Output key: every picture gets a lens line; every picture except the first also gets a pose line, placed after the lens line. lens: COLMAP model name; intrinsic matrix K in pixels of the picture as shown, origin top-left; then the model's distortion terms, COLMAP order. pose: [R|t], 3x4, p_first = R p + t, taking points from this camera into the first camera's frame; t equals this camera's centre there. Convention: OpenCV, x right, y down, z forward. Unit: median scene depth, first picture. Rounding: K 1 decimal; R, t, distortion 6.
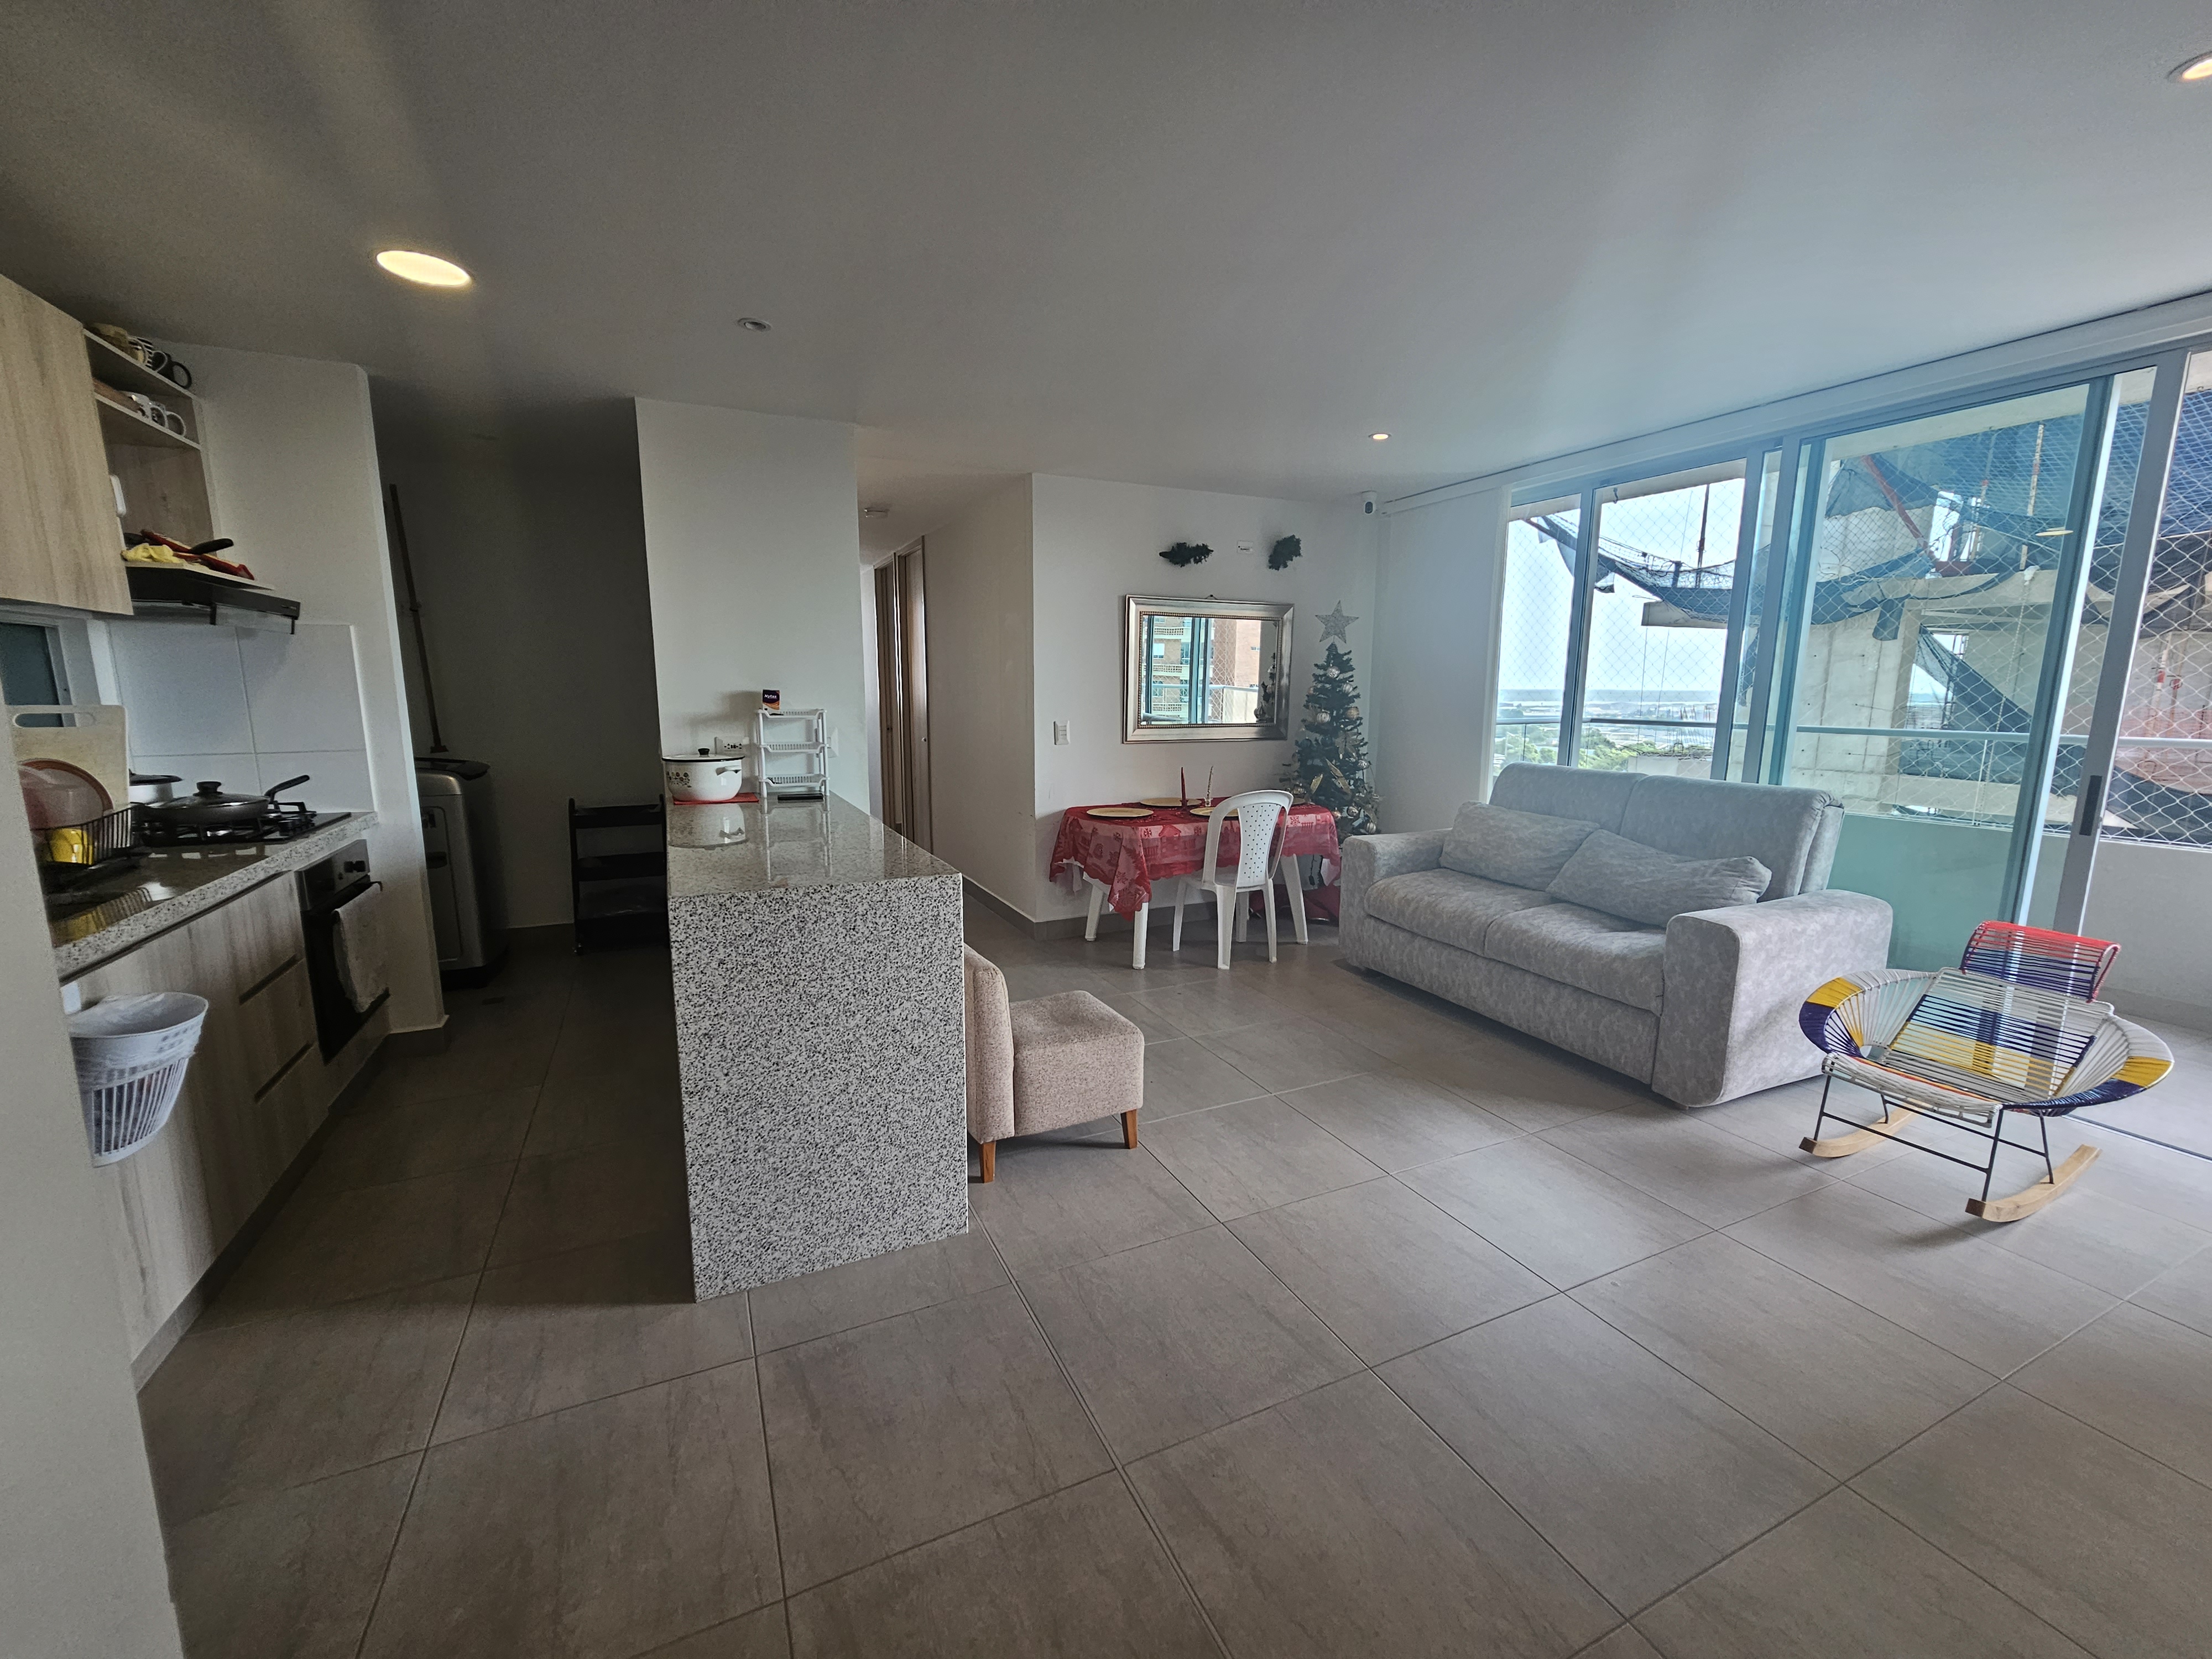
lens RADIAL K [[907.1, 0, 1106.8], [0, 907.1, 832.3], [0, 0, 1]] dist [-0.000887, -0.000224]
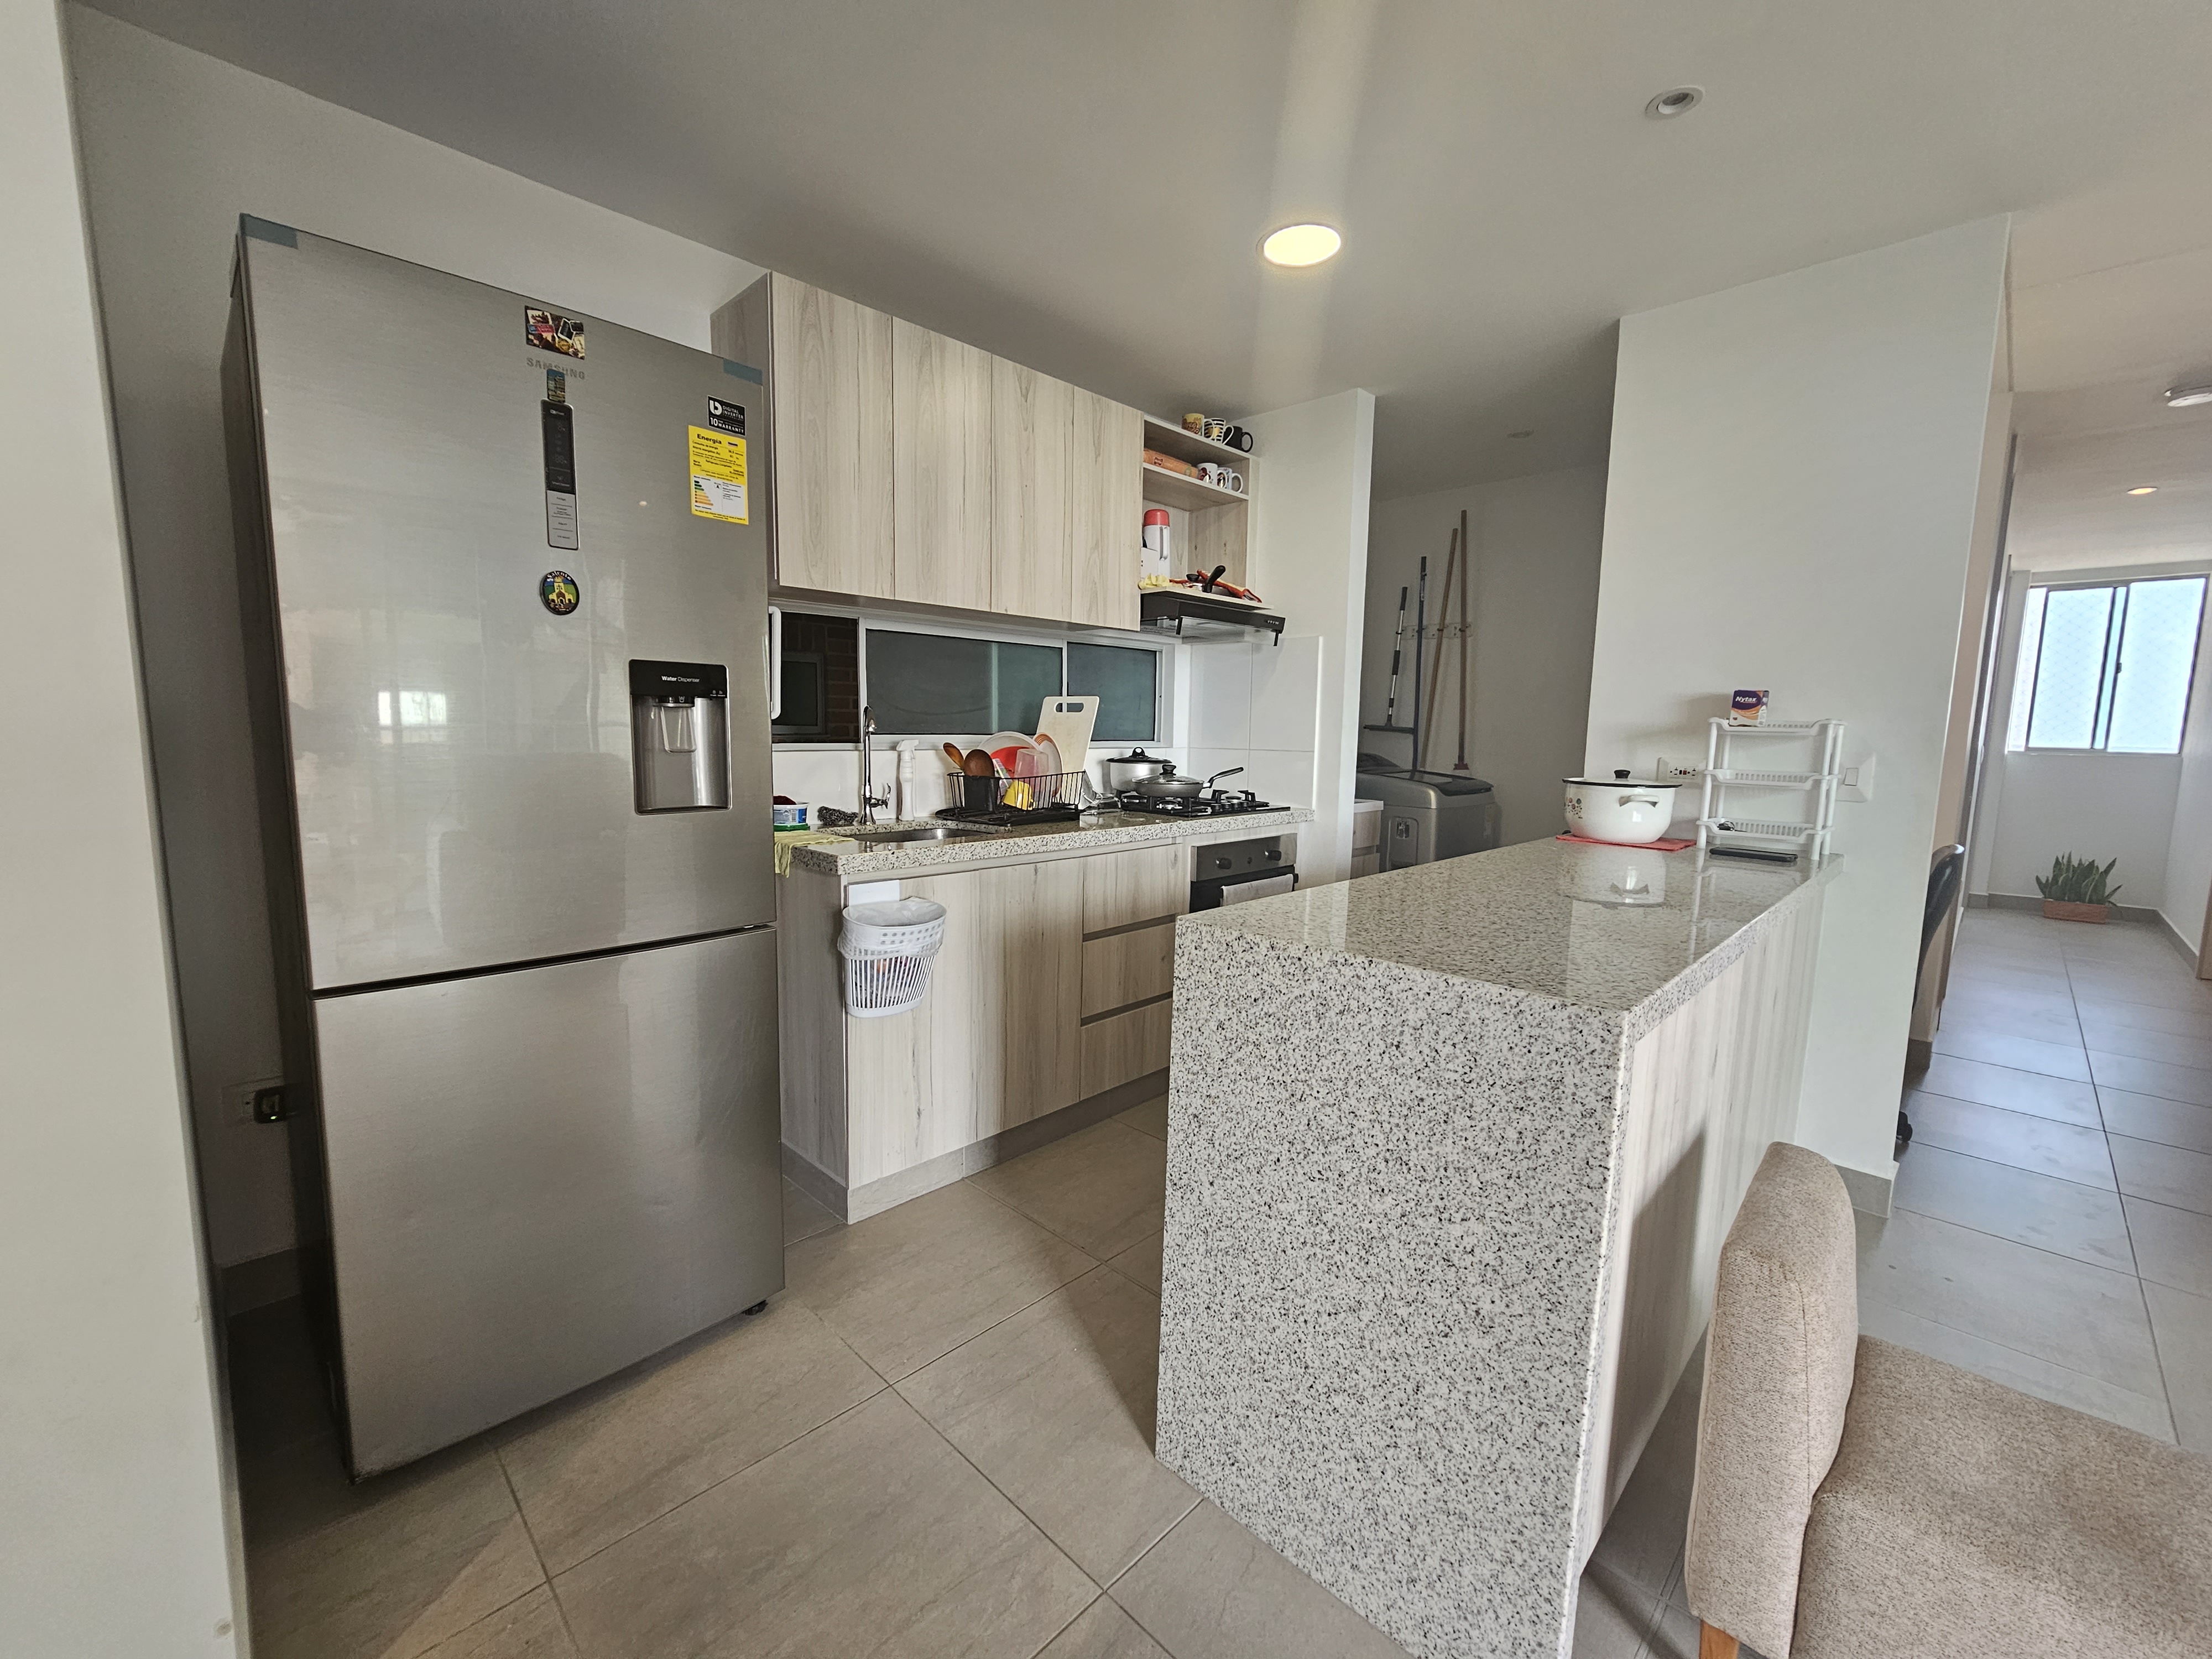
lens RADIAL K [[907.1, 0, 1106.8], [0, 907.1, 832.3], [0, 0, 1]] dist [-0.000887, -0.000224]
pose [[0.344011, 0.113270, -0.932108, 0.140564], [-0.165928, 0.984408, 0.058387, -0.023038], [0.924188, 0.134577, 0.357442, 0.503546]]
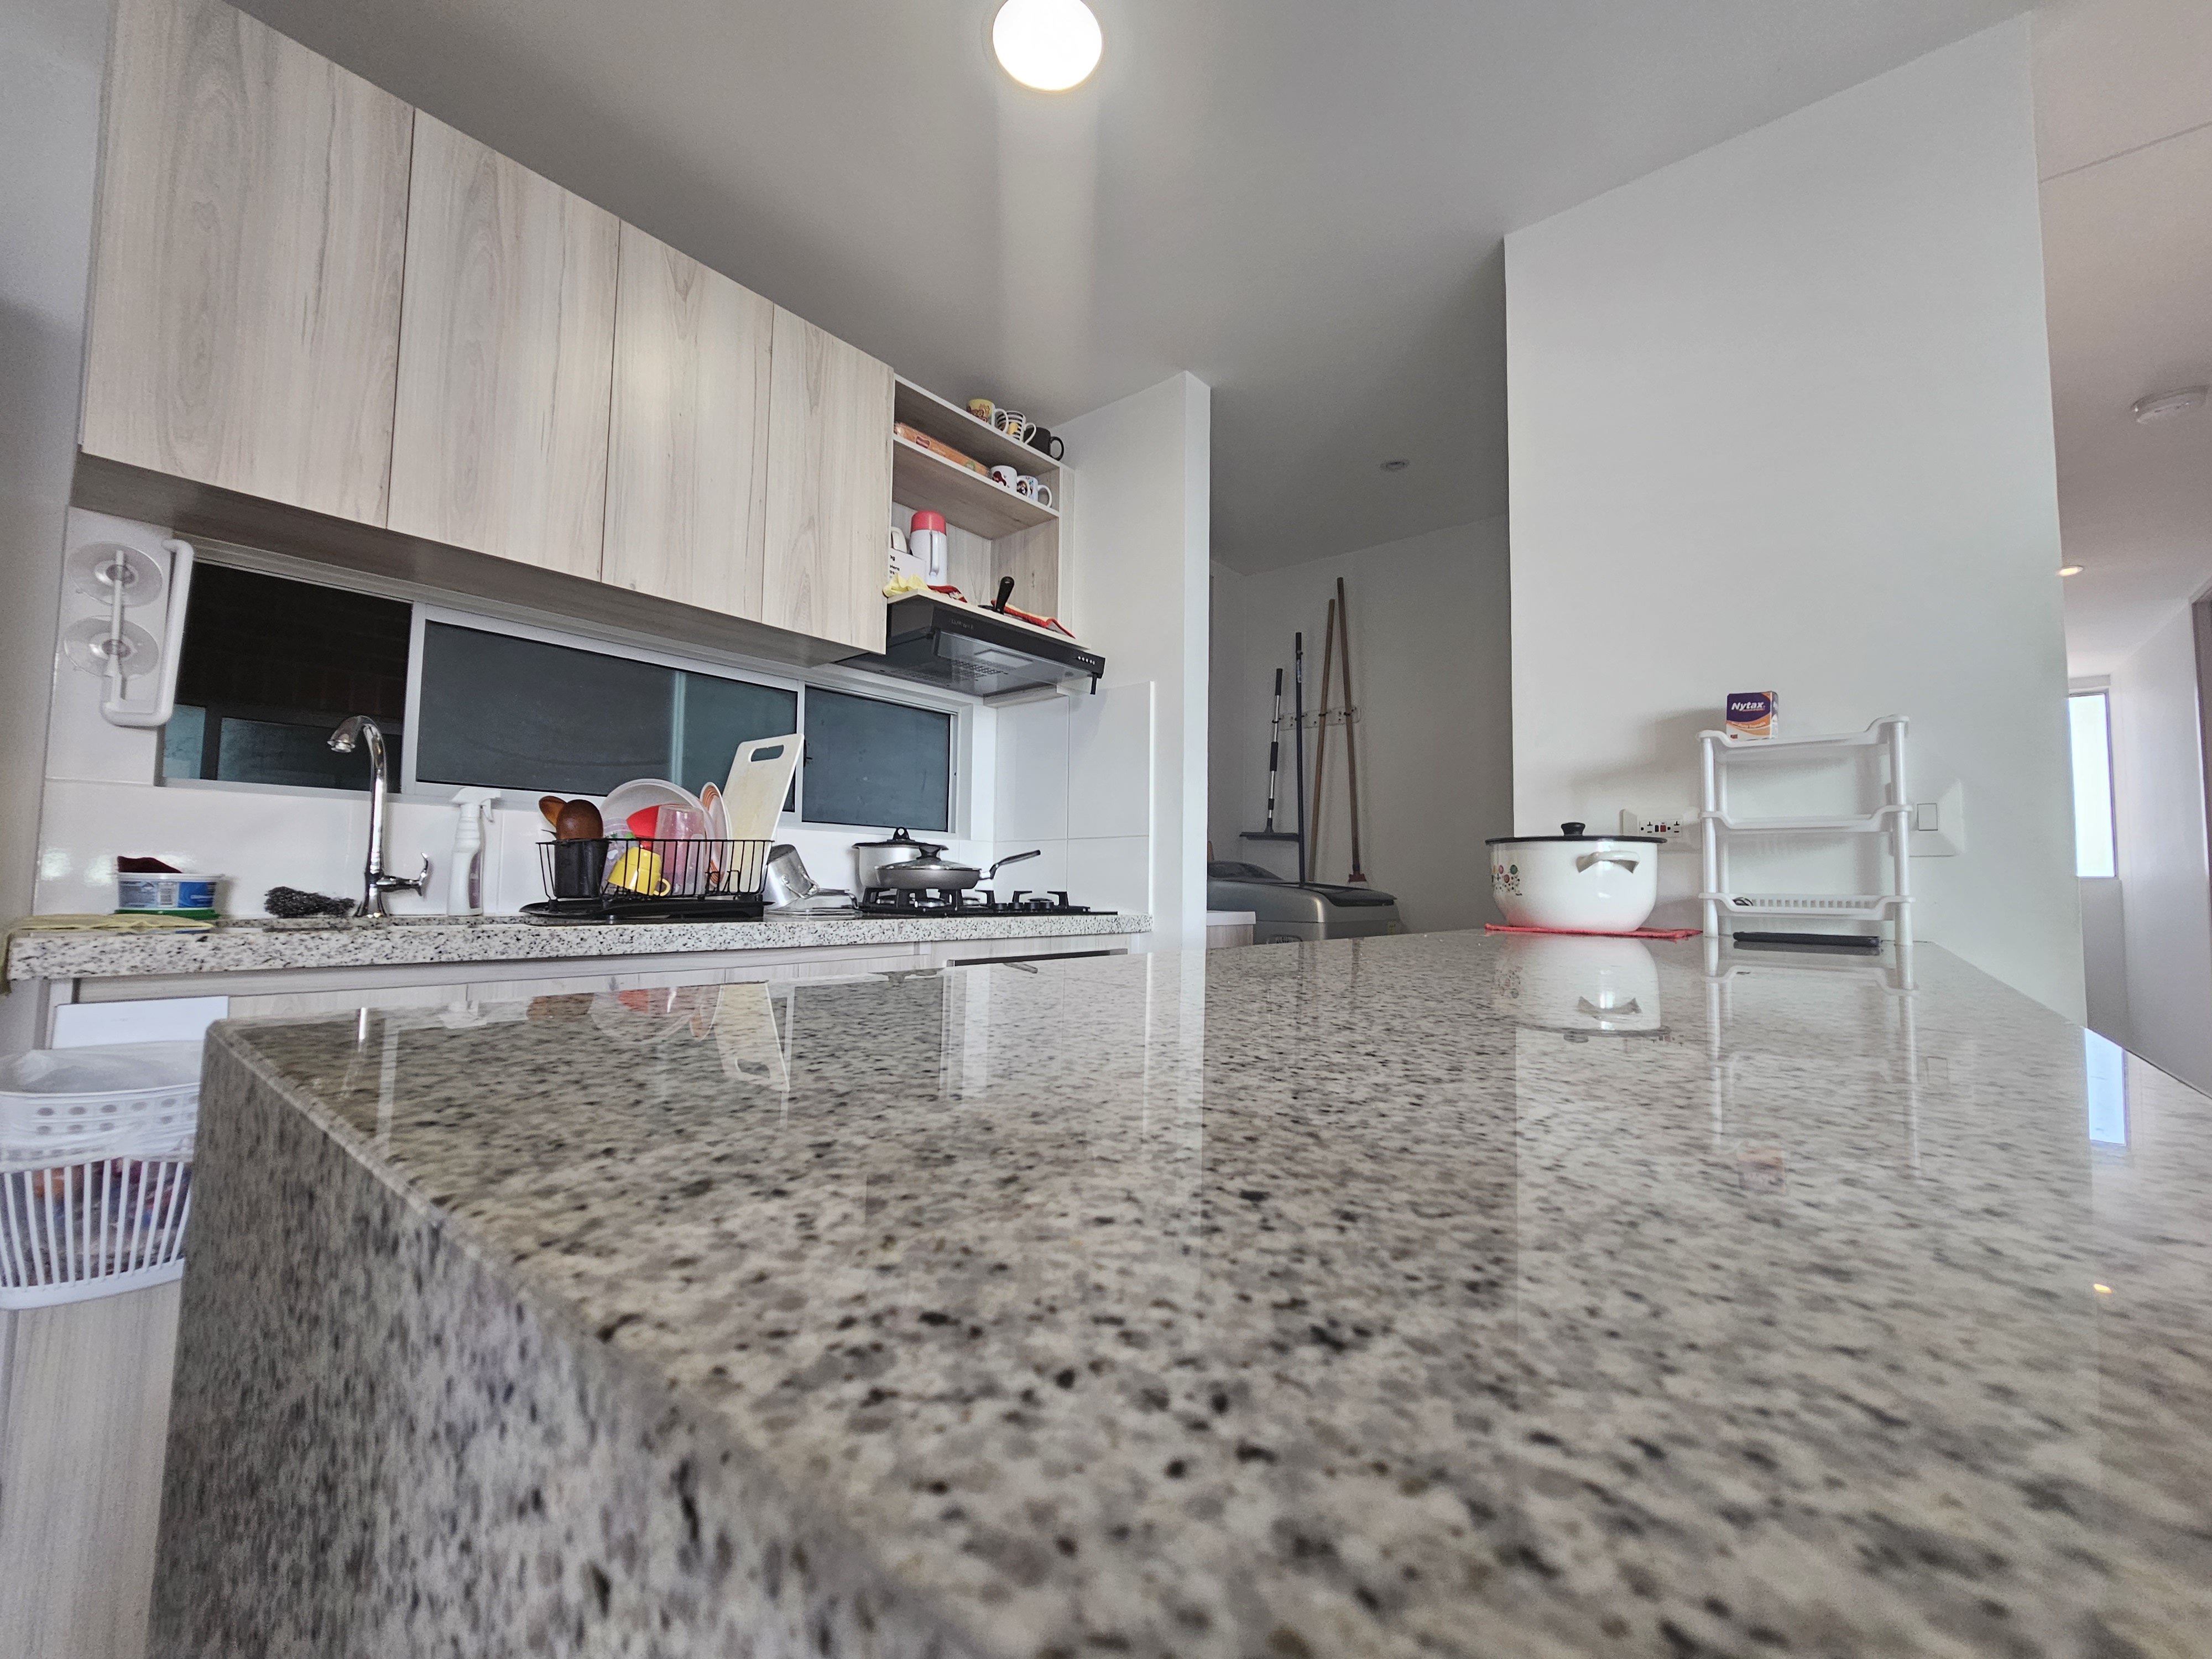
lens RADIAL K [[900.0, 0, 1102.0], [0, 900.0, 824.1], [0, 0, 1]] dist [-0.001224, 0.000039]
pose [[0.413845, -0.062818, -0.908177, -0.164761], [-0.158319, 0.977448, -0.139754, 0.019269], [0.896475, 0.201618, 0.394567, 0.827765]]
